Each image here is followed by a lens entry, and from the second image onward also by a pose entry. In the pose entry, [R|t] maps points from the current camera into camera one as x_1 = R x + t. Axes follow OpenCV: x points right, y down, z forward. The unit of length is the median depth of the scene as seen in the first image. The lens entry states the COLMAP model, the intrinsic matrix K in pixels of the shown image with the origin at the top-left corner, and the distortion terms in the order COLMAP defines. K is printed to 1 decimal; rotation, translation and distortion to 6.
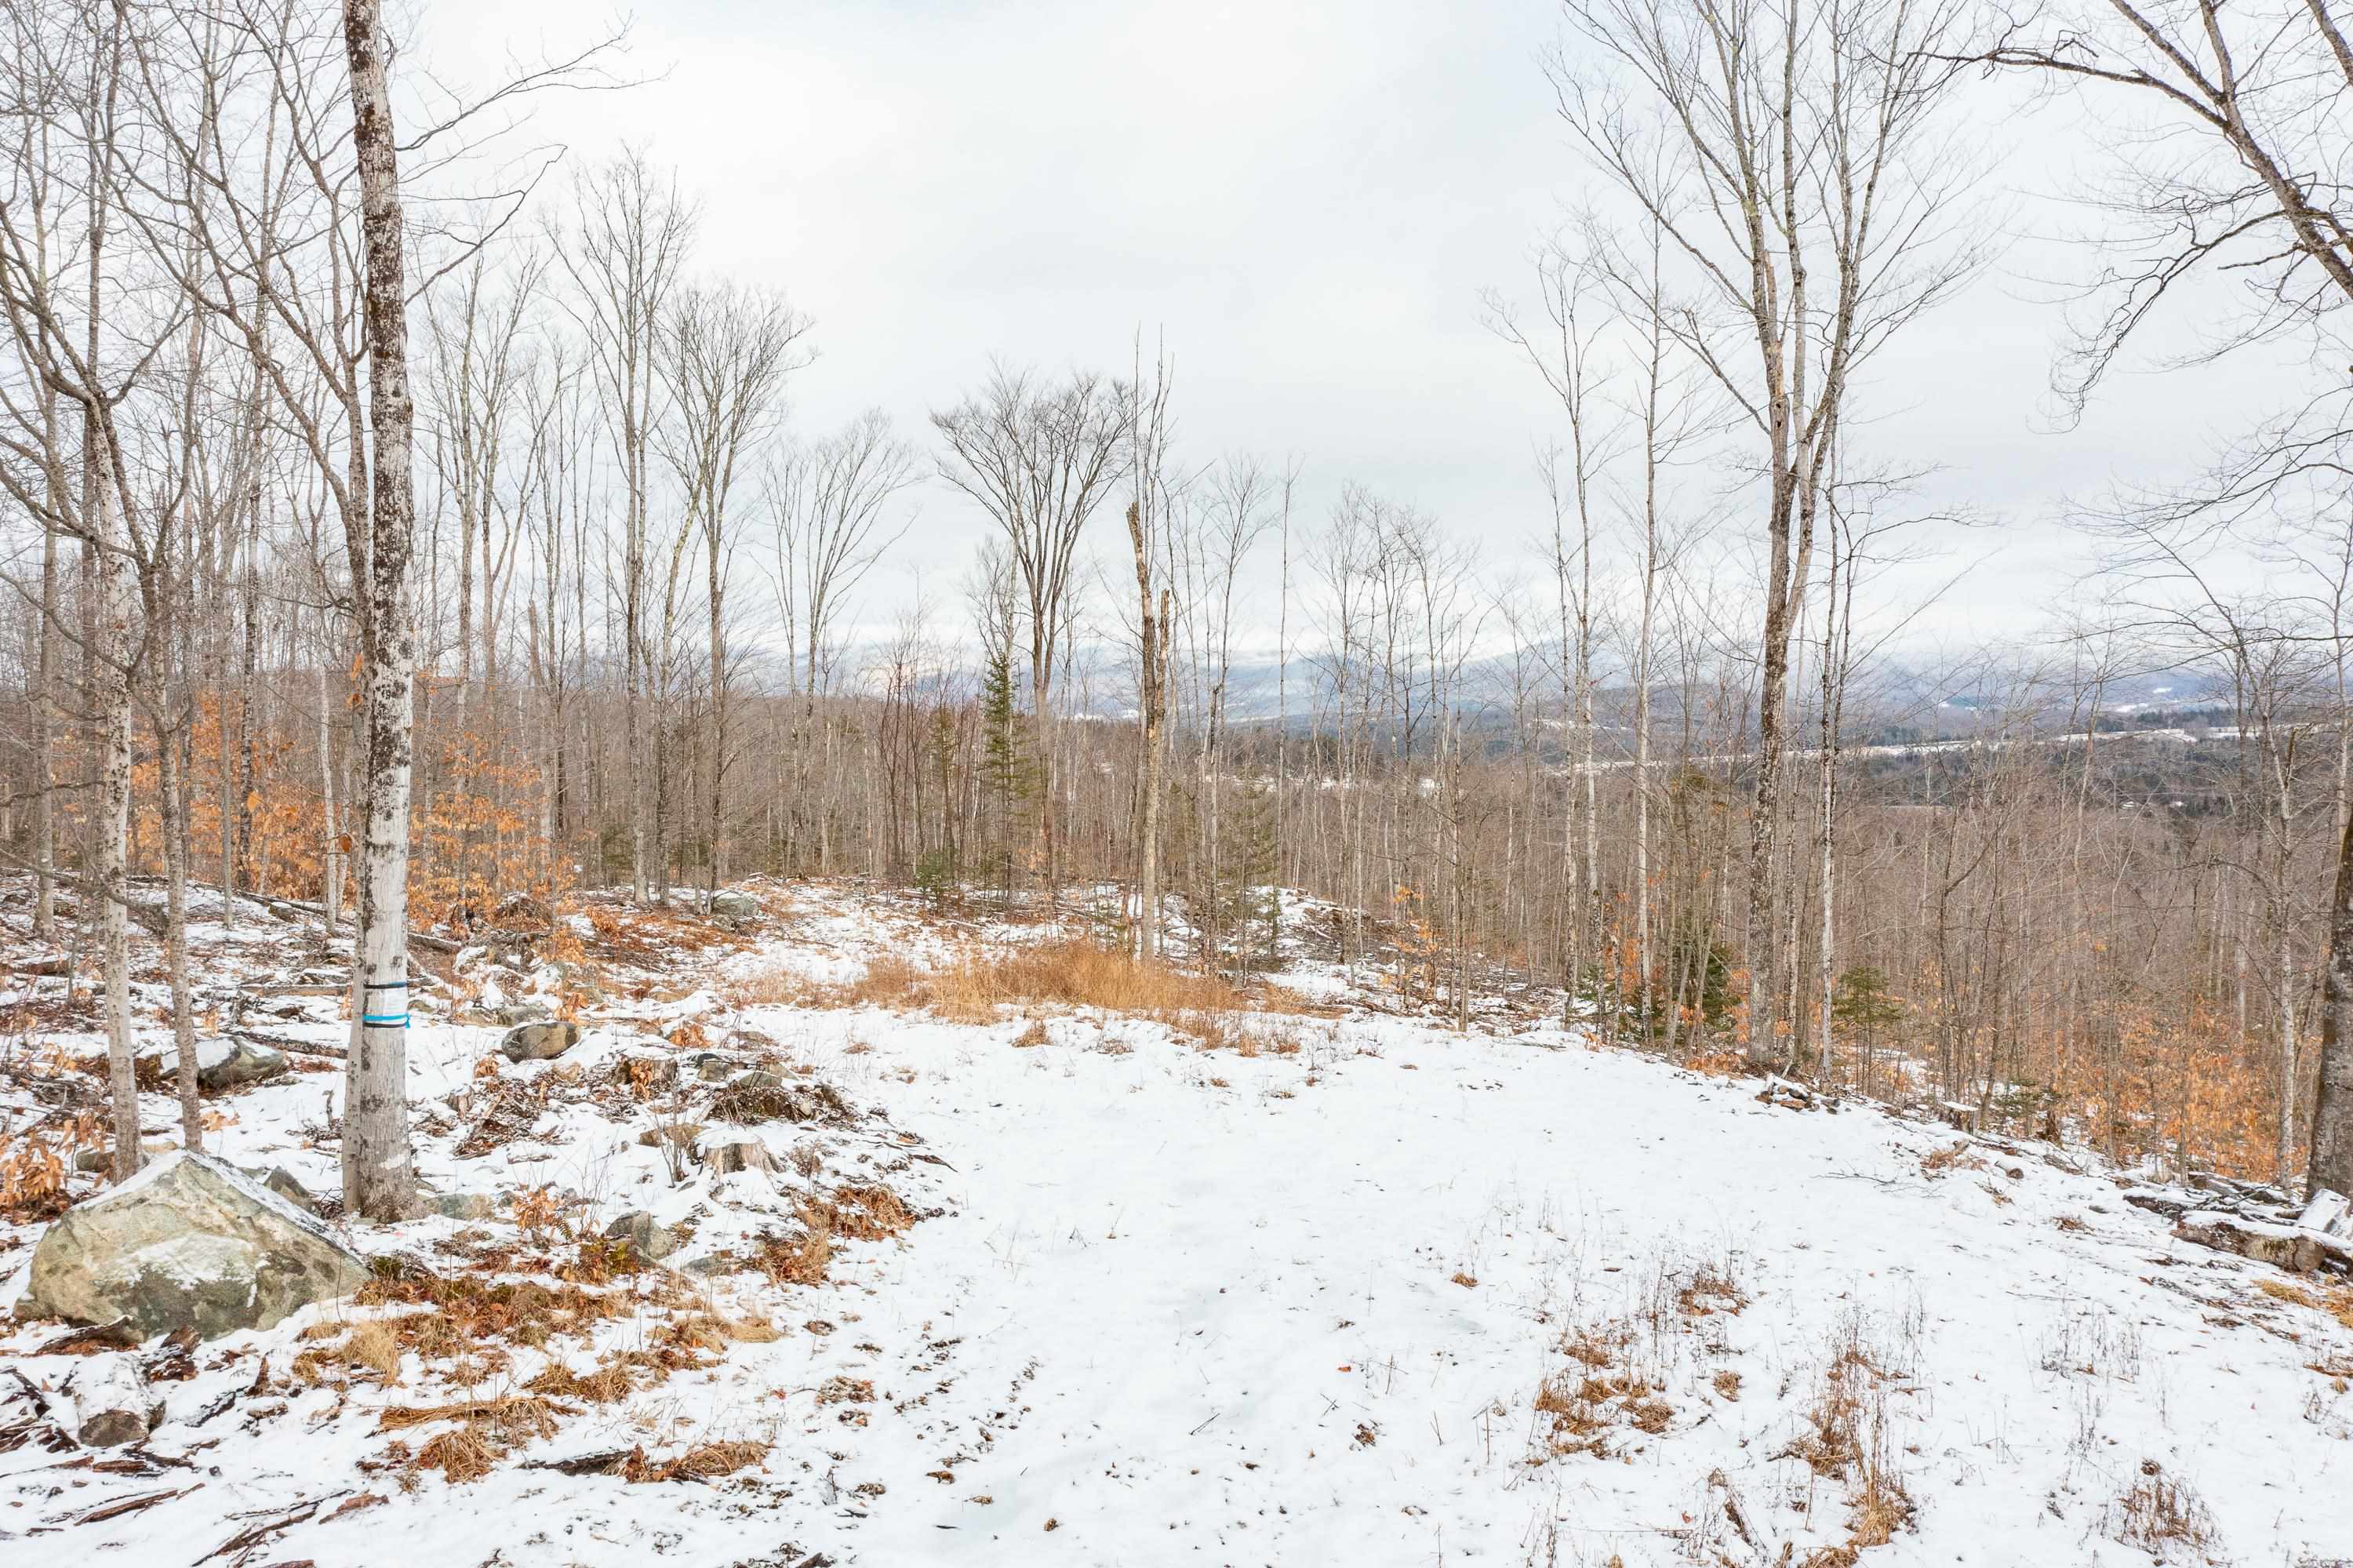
lens RADIAL K [[1879.1, 0, 1182.2], [0, 1879.1, 787.6], [0, 0, 1]] dist [-0.010376, 0.004970]
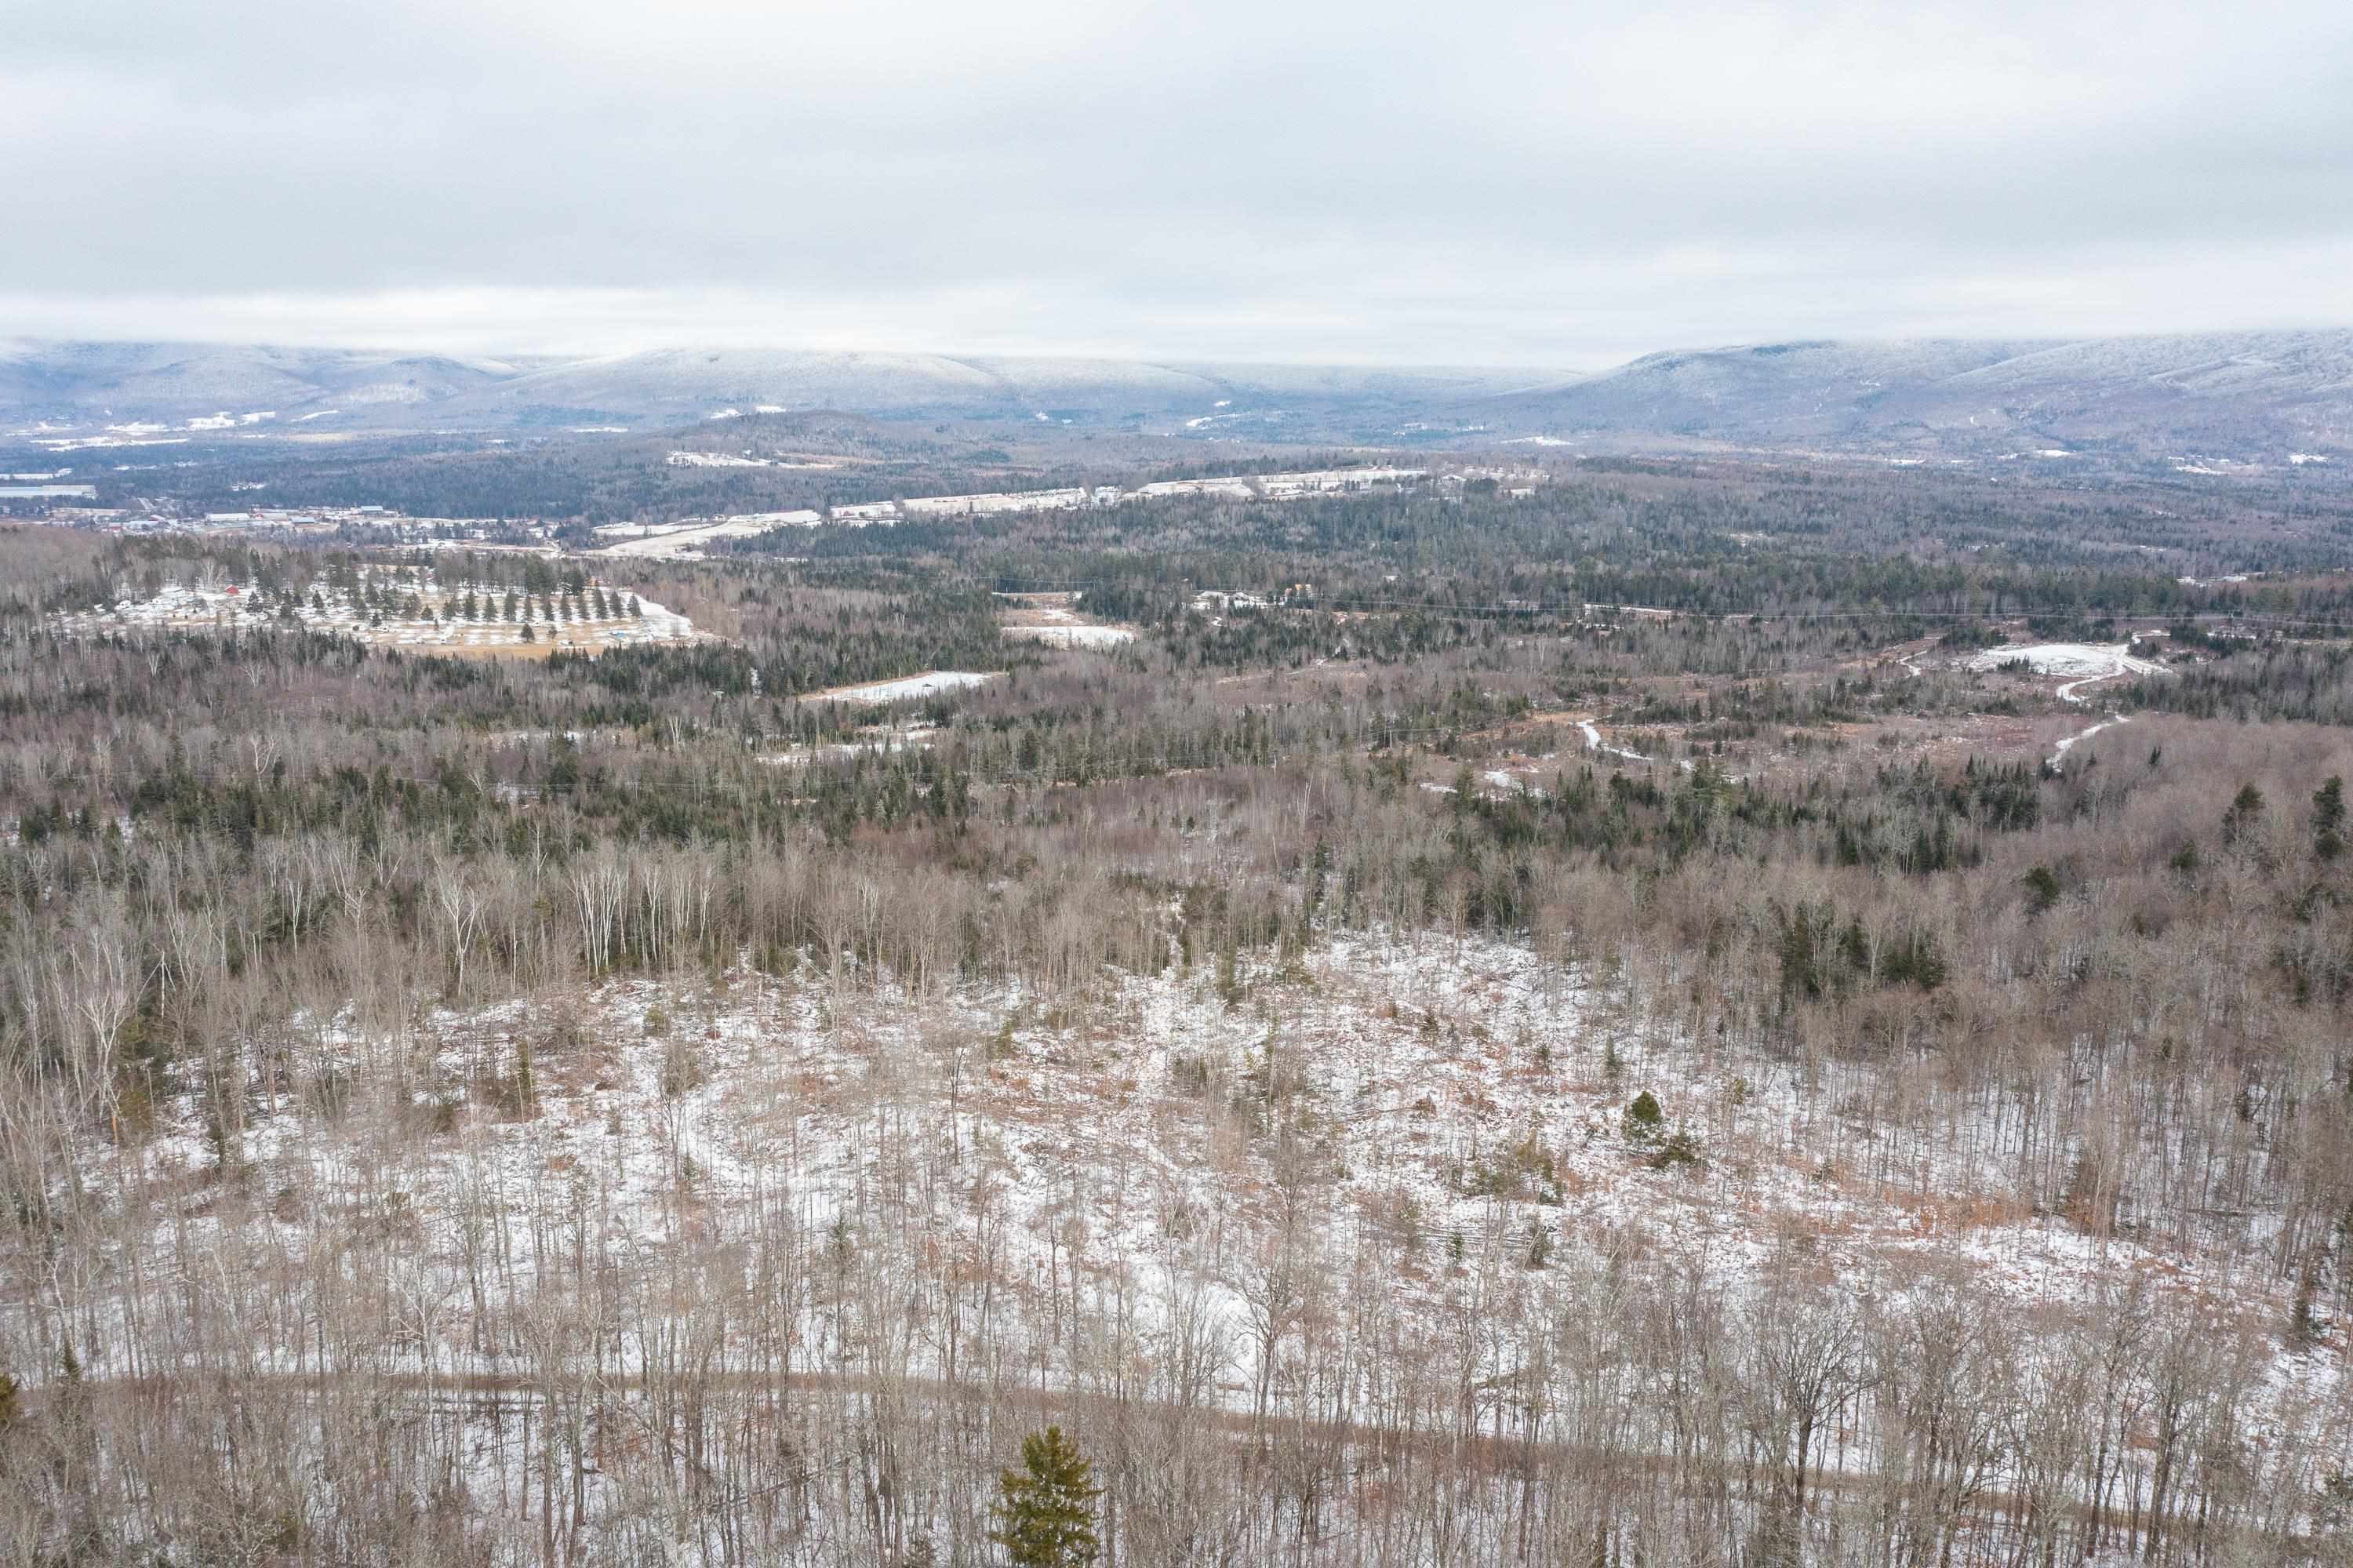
lens RADIAL K [[1874.0, 0, 1182.7], [0, 1874.0, 786.9], [0, 0, 1]] dist [-0.008578, -0.002354]
pose [[0.895361, -0.086170, 0.436925, -1.680363], [0.012225, 0.985488, 0.169305, -1.764765], [-0.445173, -0.146247, 0.883421, -3.028252]]
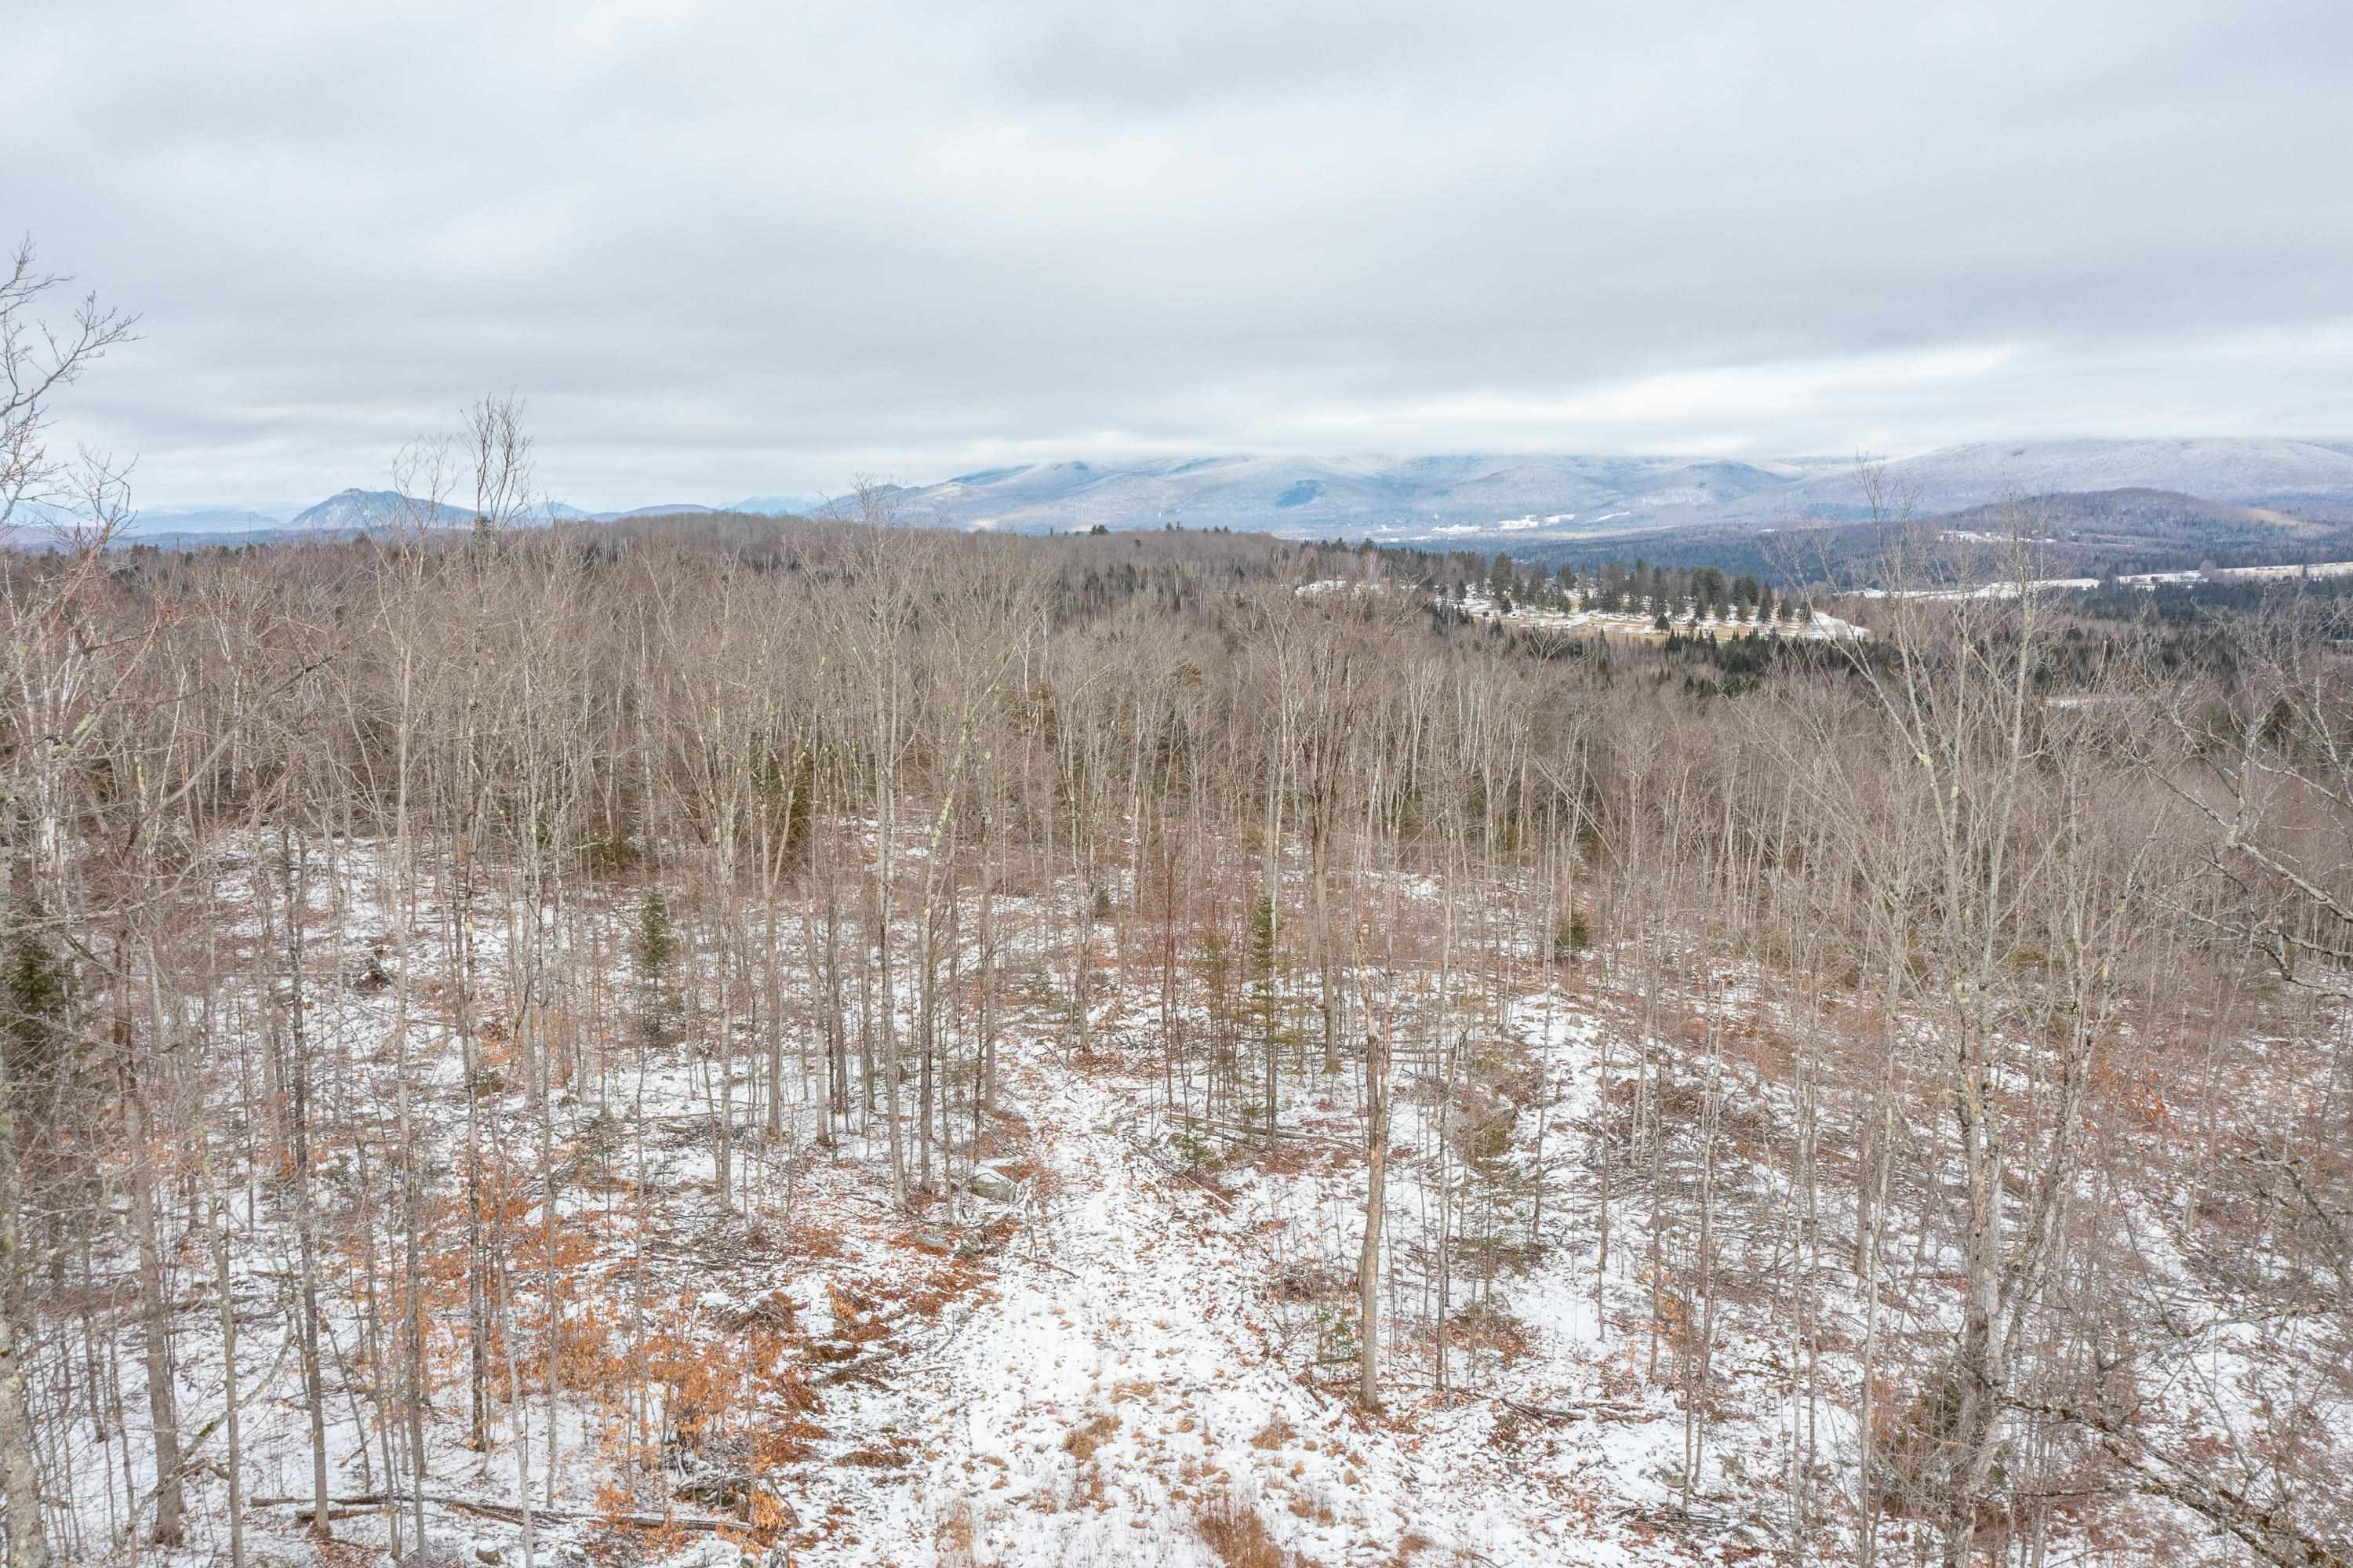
lens RADIAL K [[1885.0, 0, 1176.5], [0, 1885.0, 784.0], [0, 0, 1]] dist [-0.011755, 0.001837]
pose [[0.979710, 0.017043, -0.199693, 0.072390], [0.002797, 0.995118, 0.098651, -0.303151], [0.200399, -0.097208, 0.974880, 0.046359]]
